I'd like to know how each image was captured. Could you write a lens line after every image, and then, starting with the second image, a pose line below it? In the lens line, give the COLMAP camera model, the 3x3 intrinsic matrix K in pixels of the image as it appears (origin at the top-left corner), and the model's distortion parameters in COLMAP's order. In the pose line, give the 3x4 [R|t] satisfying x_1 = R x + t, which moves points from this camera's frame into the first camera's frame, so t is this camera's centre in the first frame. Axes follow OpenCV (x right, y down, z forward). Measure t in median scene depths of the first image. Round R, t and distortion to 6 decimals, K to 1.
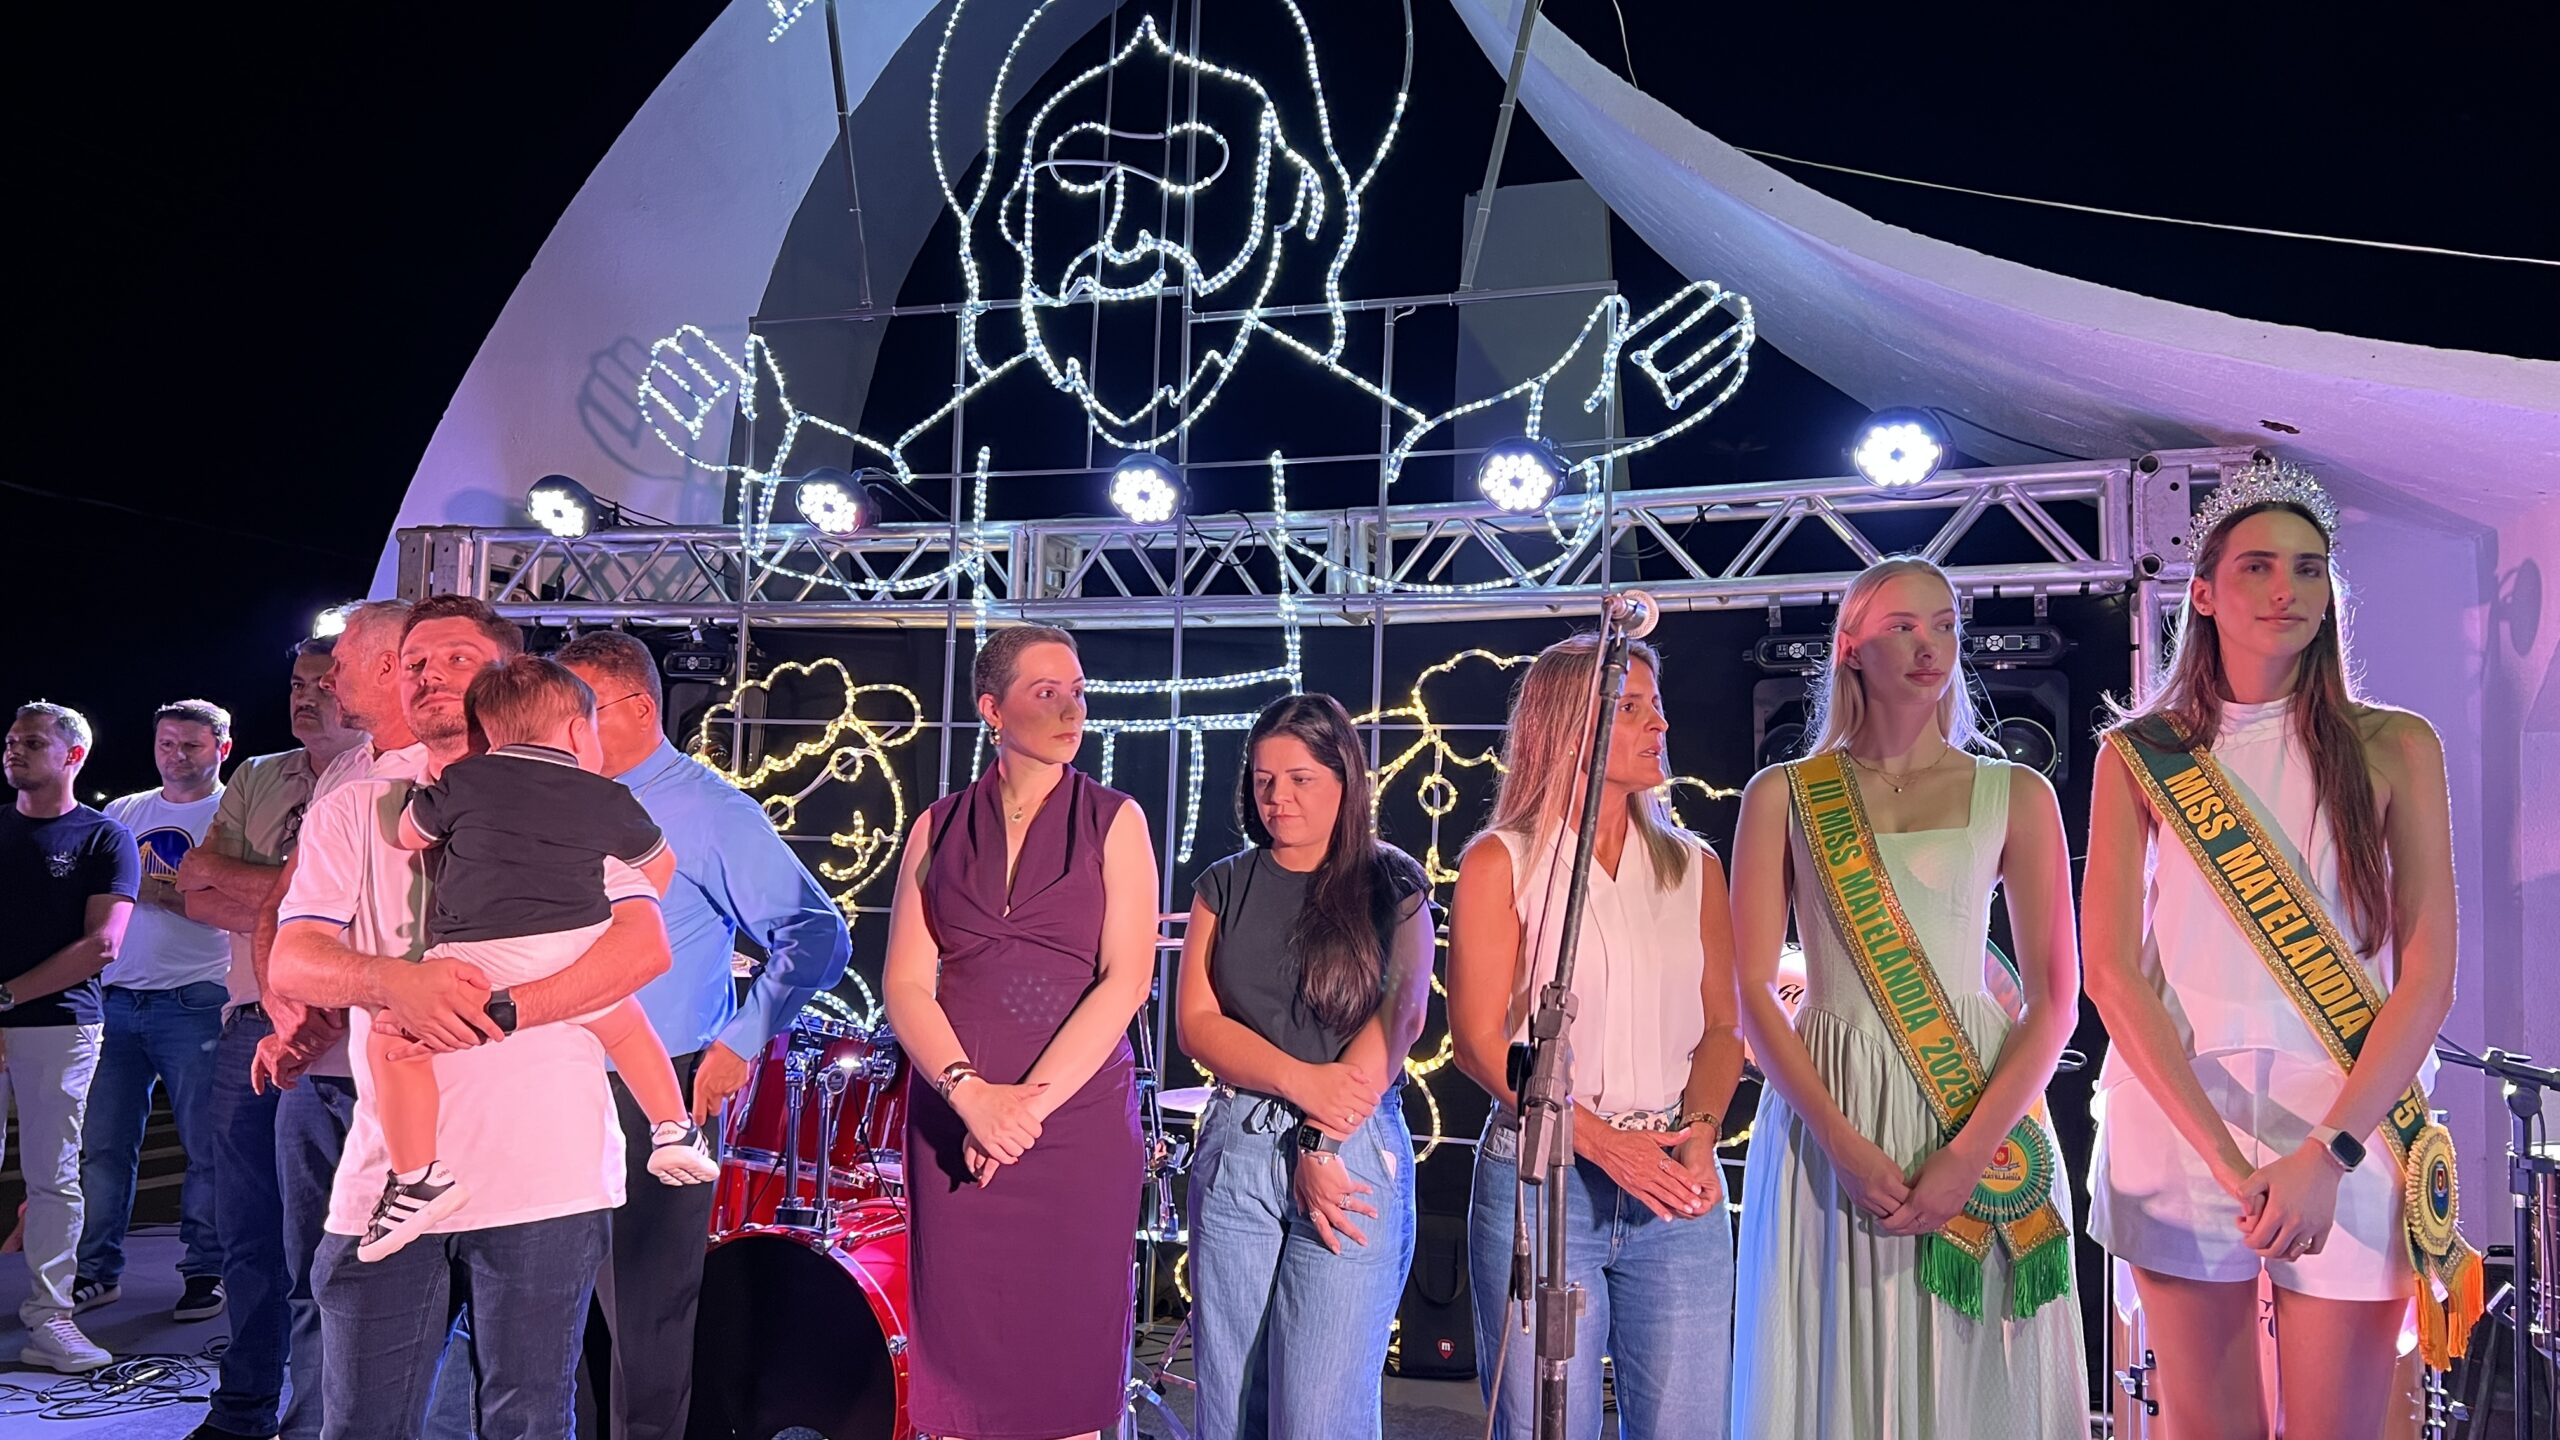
lens RADIAL K [[1820.0, 0, 1294.2], [0, 1820.0, 738.3], [0, 0, 1]] dist [0.026344, -0.035044]
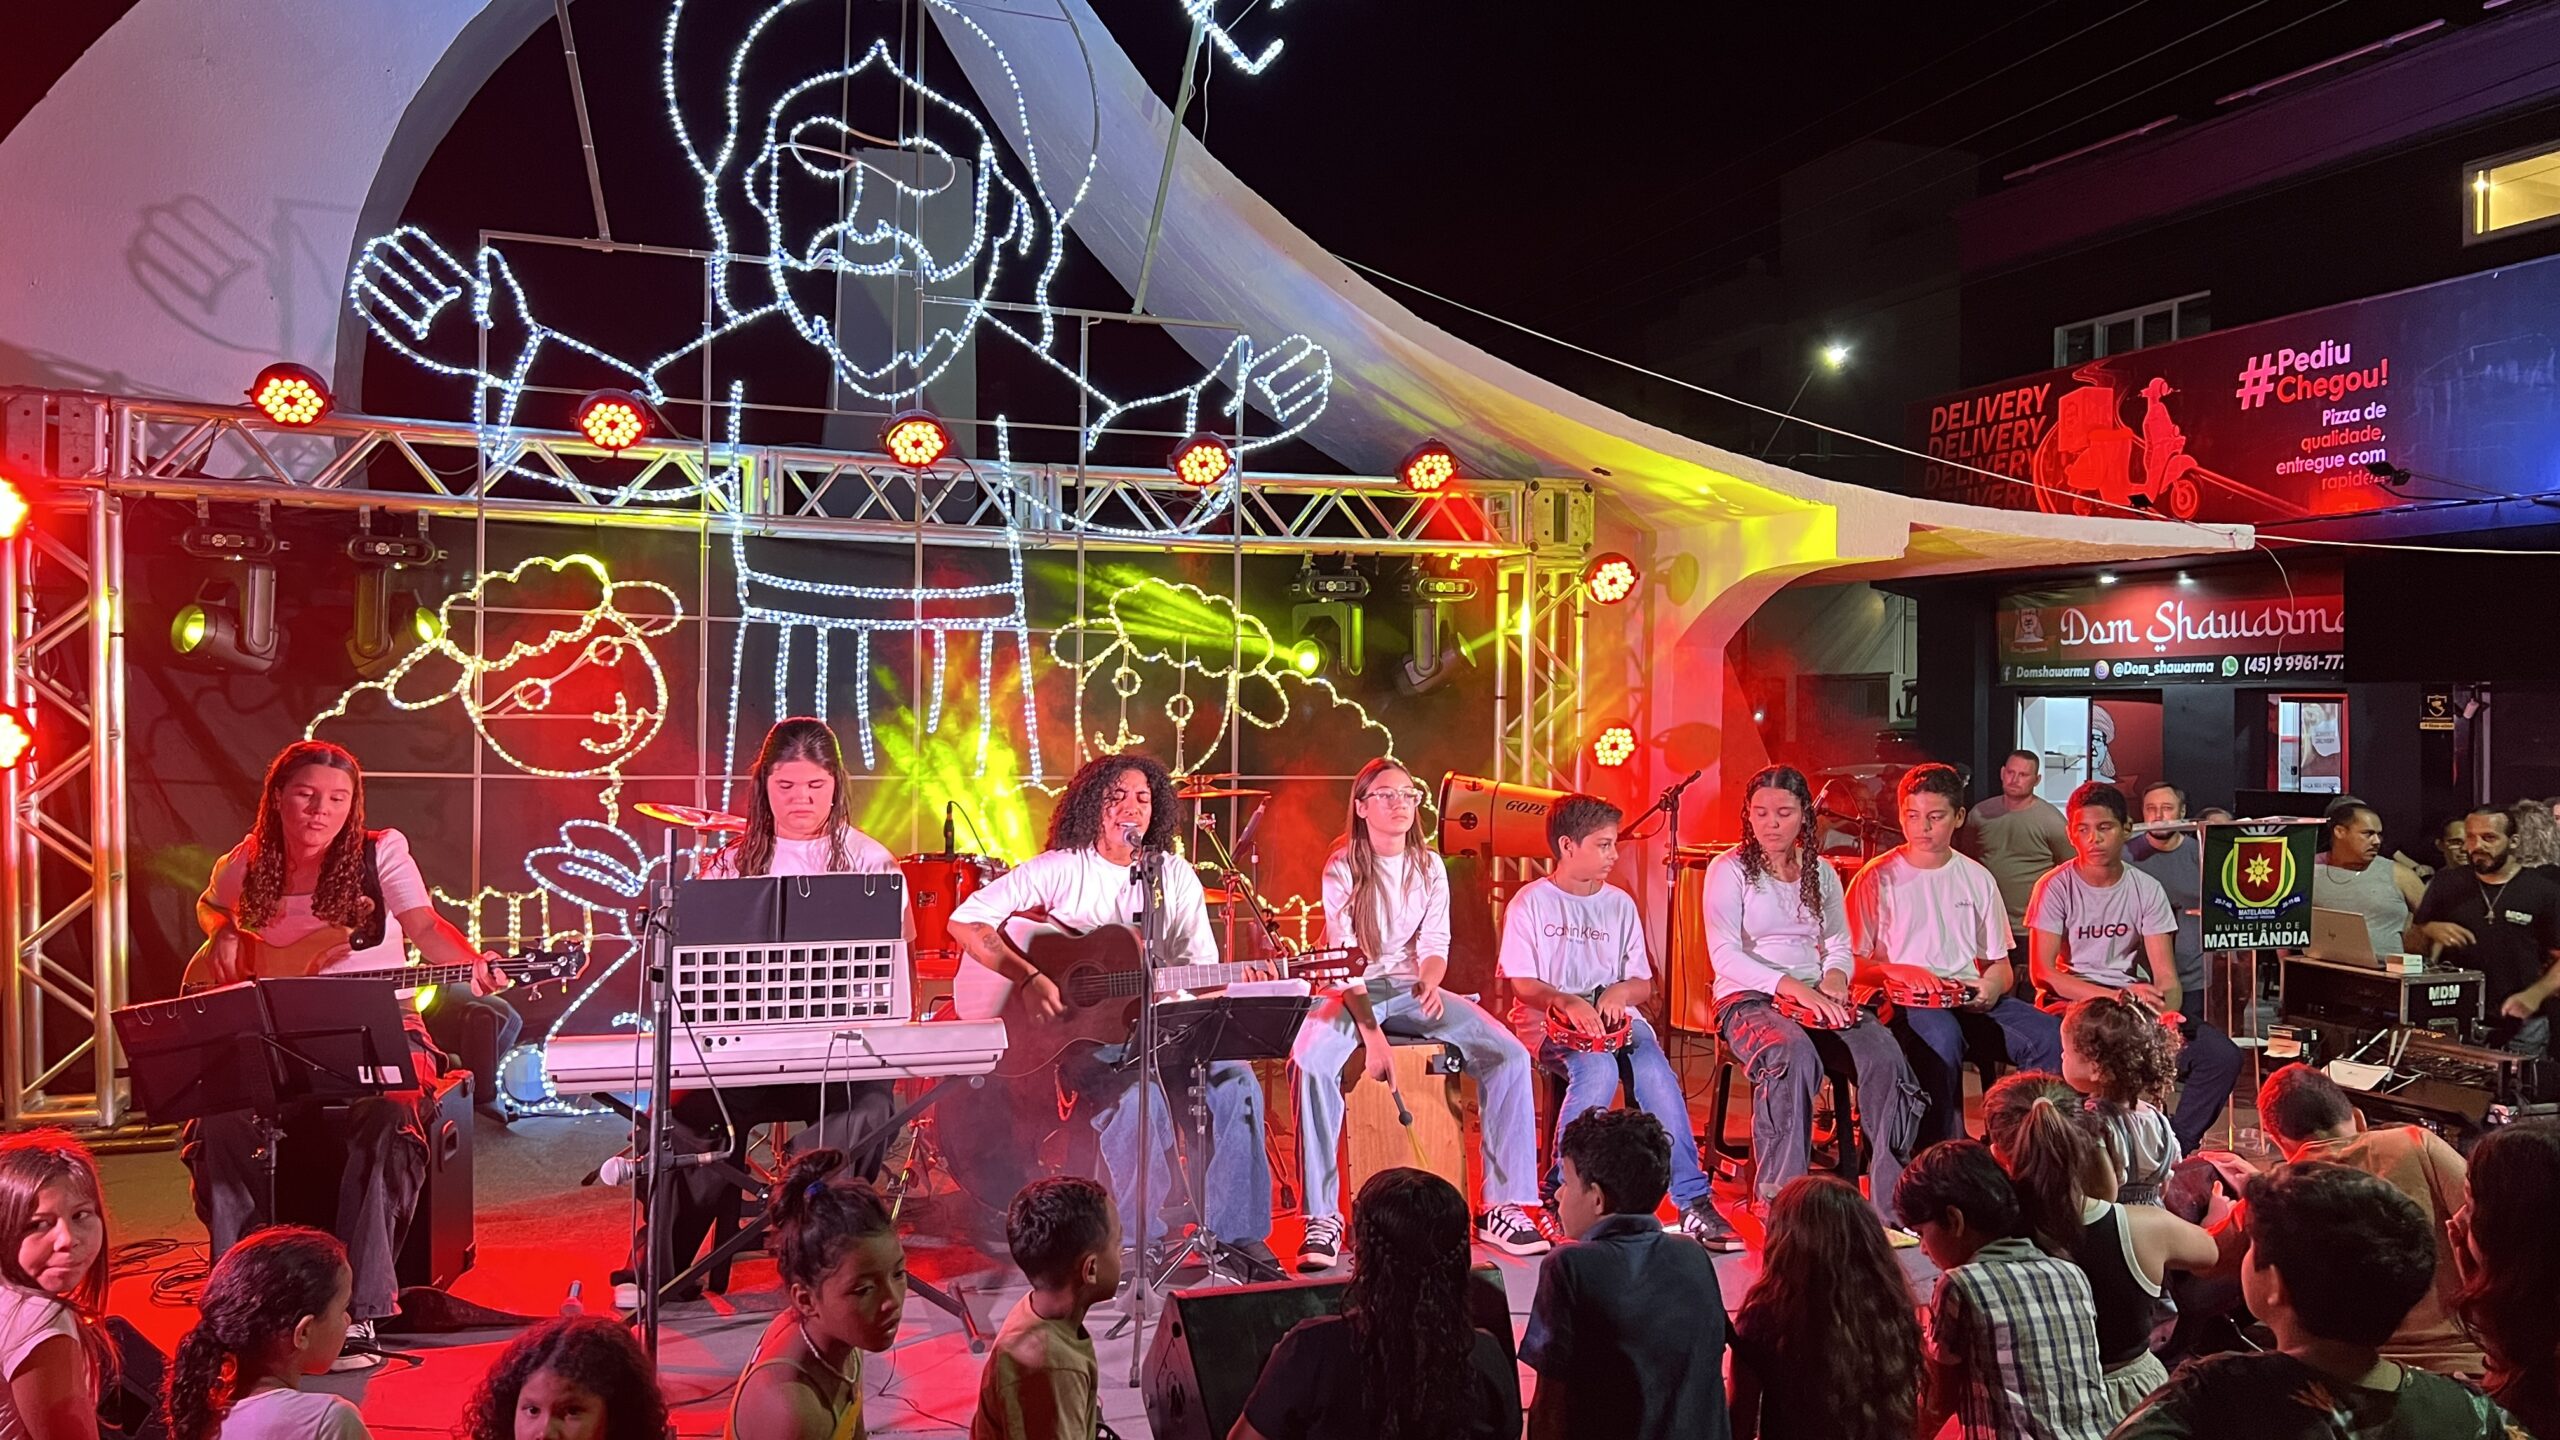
lens RADIAL K [[1820.0, 0, 1263.2], [0, 1820.0, 736.1], [0, 0, 1]] dist [0.026344, -0.035044]
pose [[0.790571, -0.017771, 0.612113, -0.643022], [-0.029387, 0.997326, 0.066910, -0.021718], [-0.611665, -0.070885, 0.787934, -0.151377]]
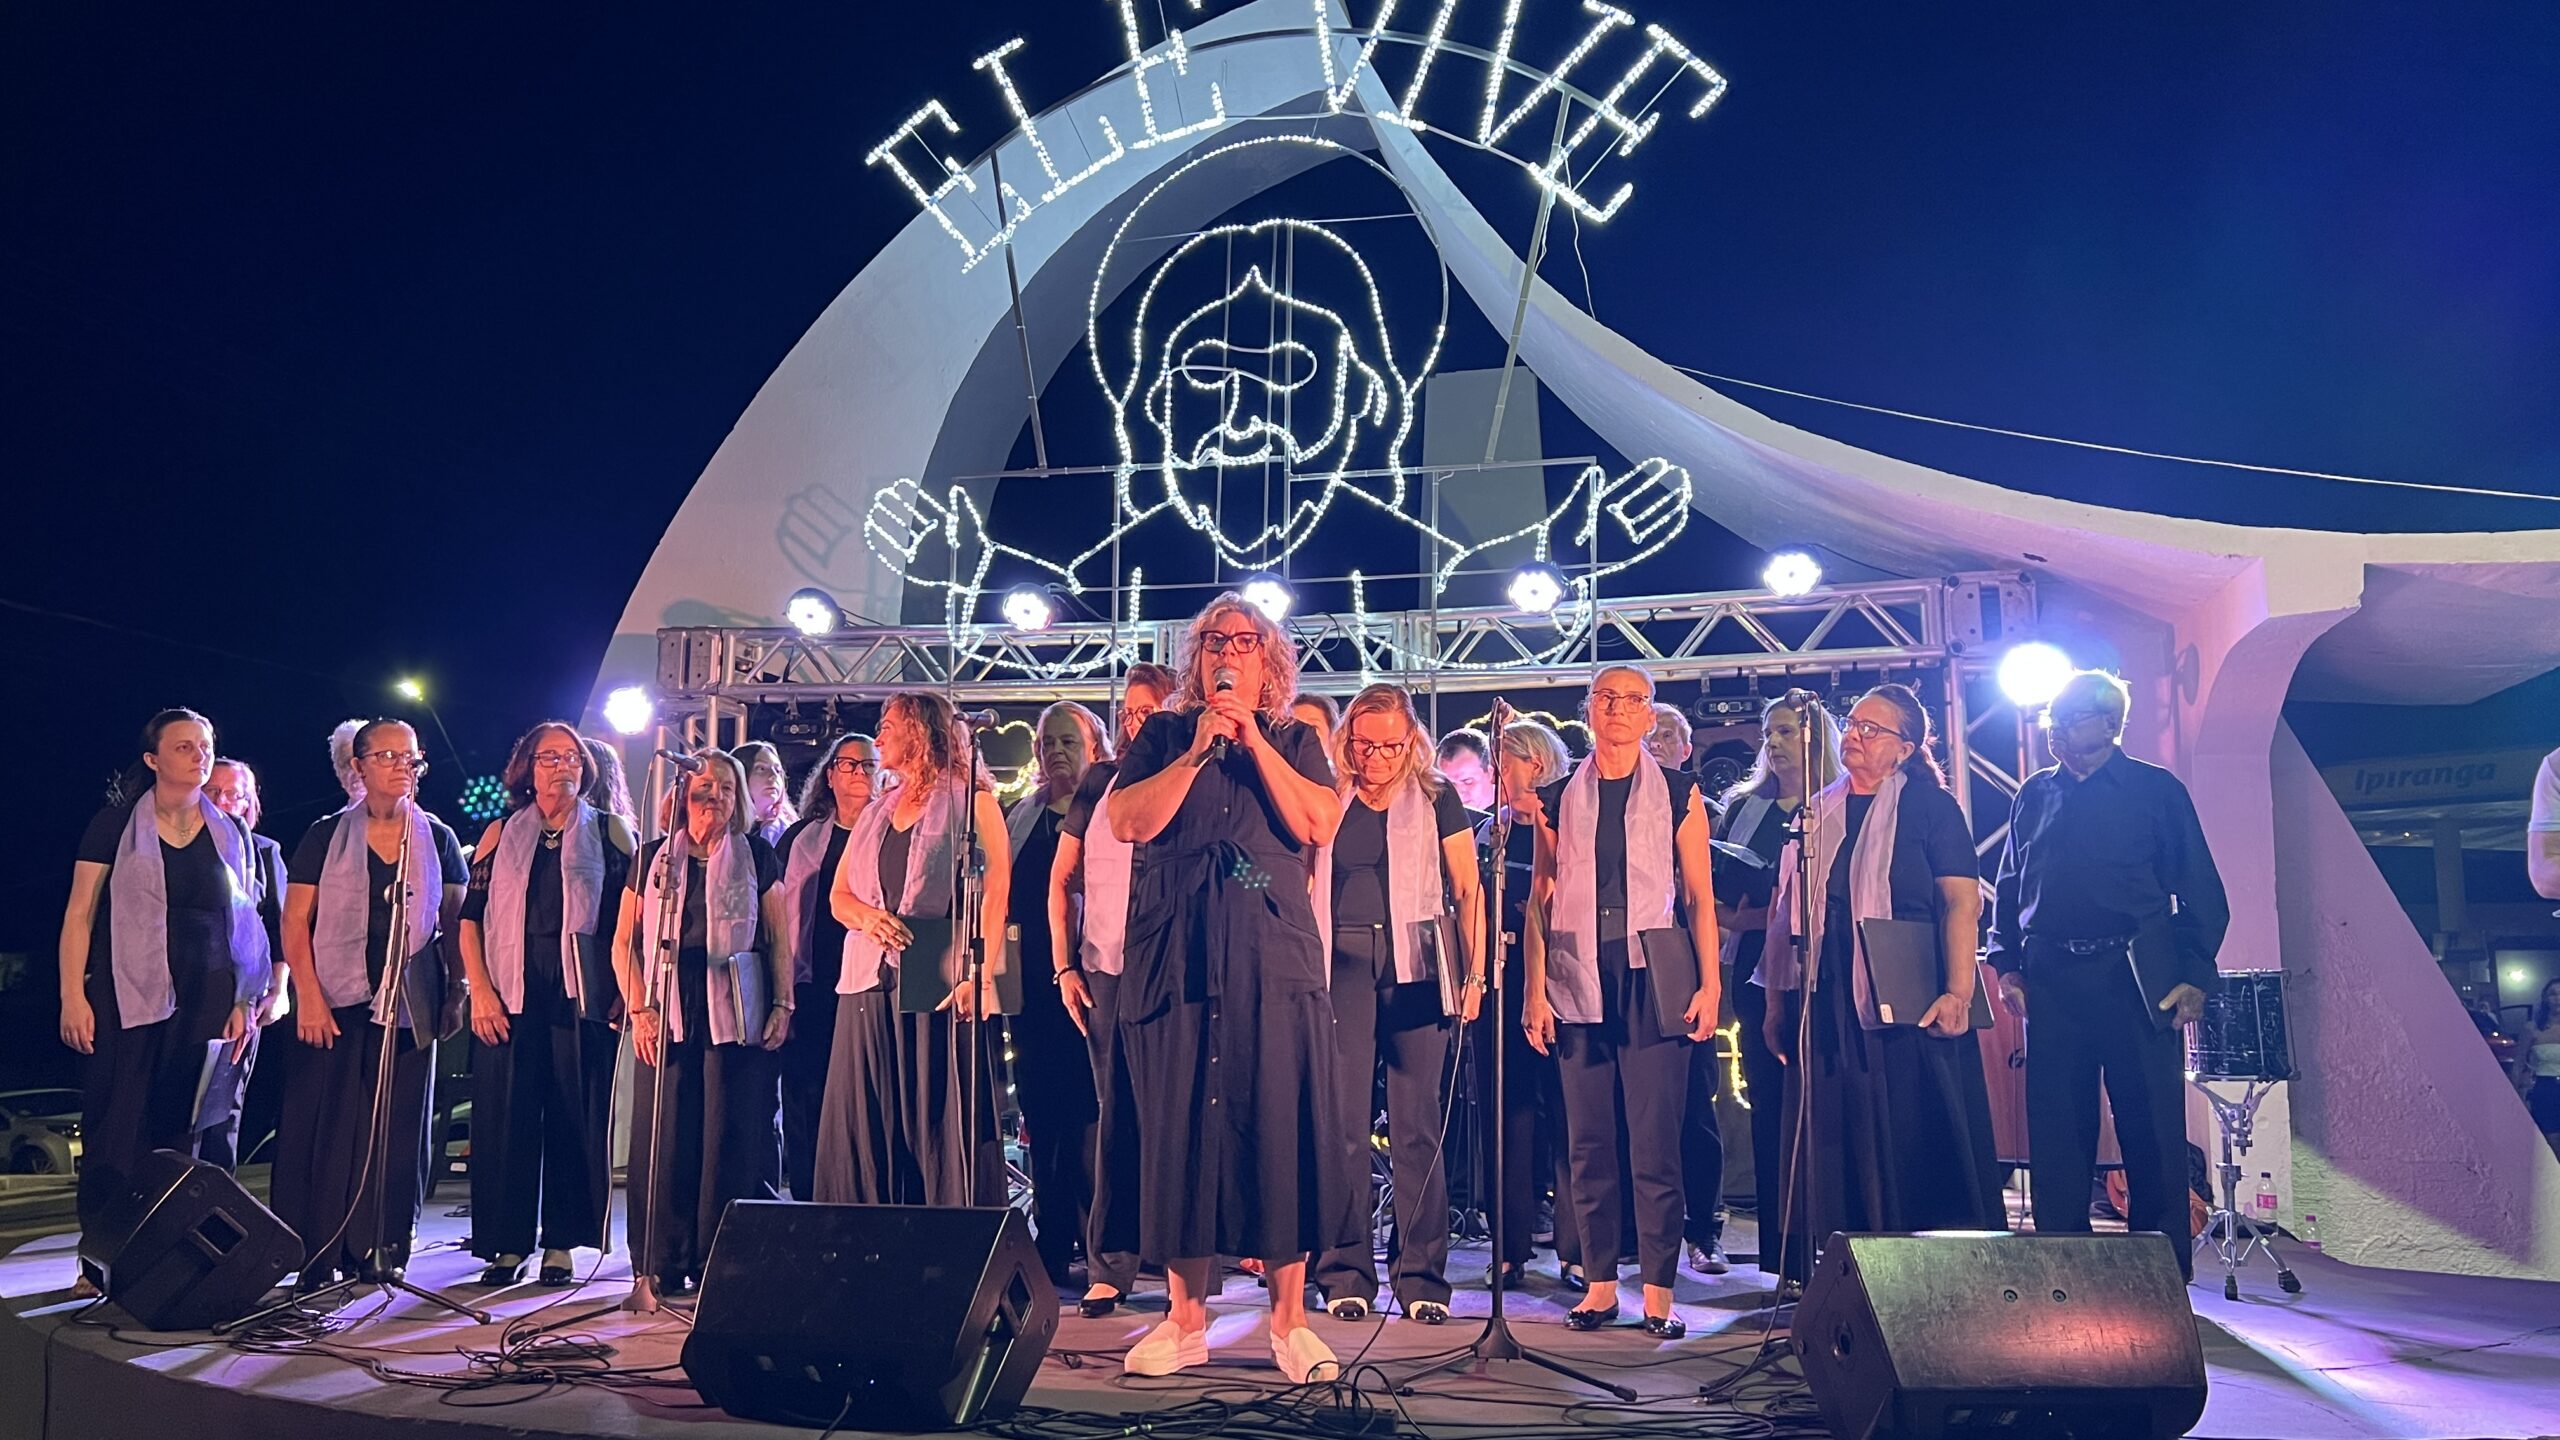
lens RADIAL K [[1820.0, 0, 1241.9], [0, 1820.0, 735.6], [0, 0, 1]] dist [0.026344, -0.035044]
pose [[0.997364, -0.003857, 0.072460, -0.196850], [0.008806, 0.997640, -0.068102, 0.064482], [-0.072026, 0.068560, 0.995044, -0.388224]]
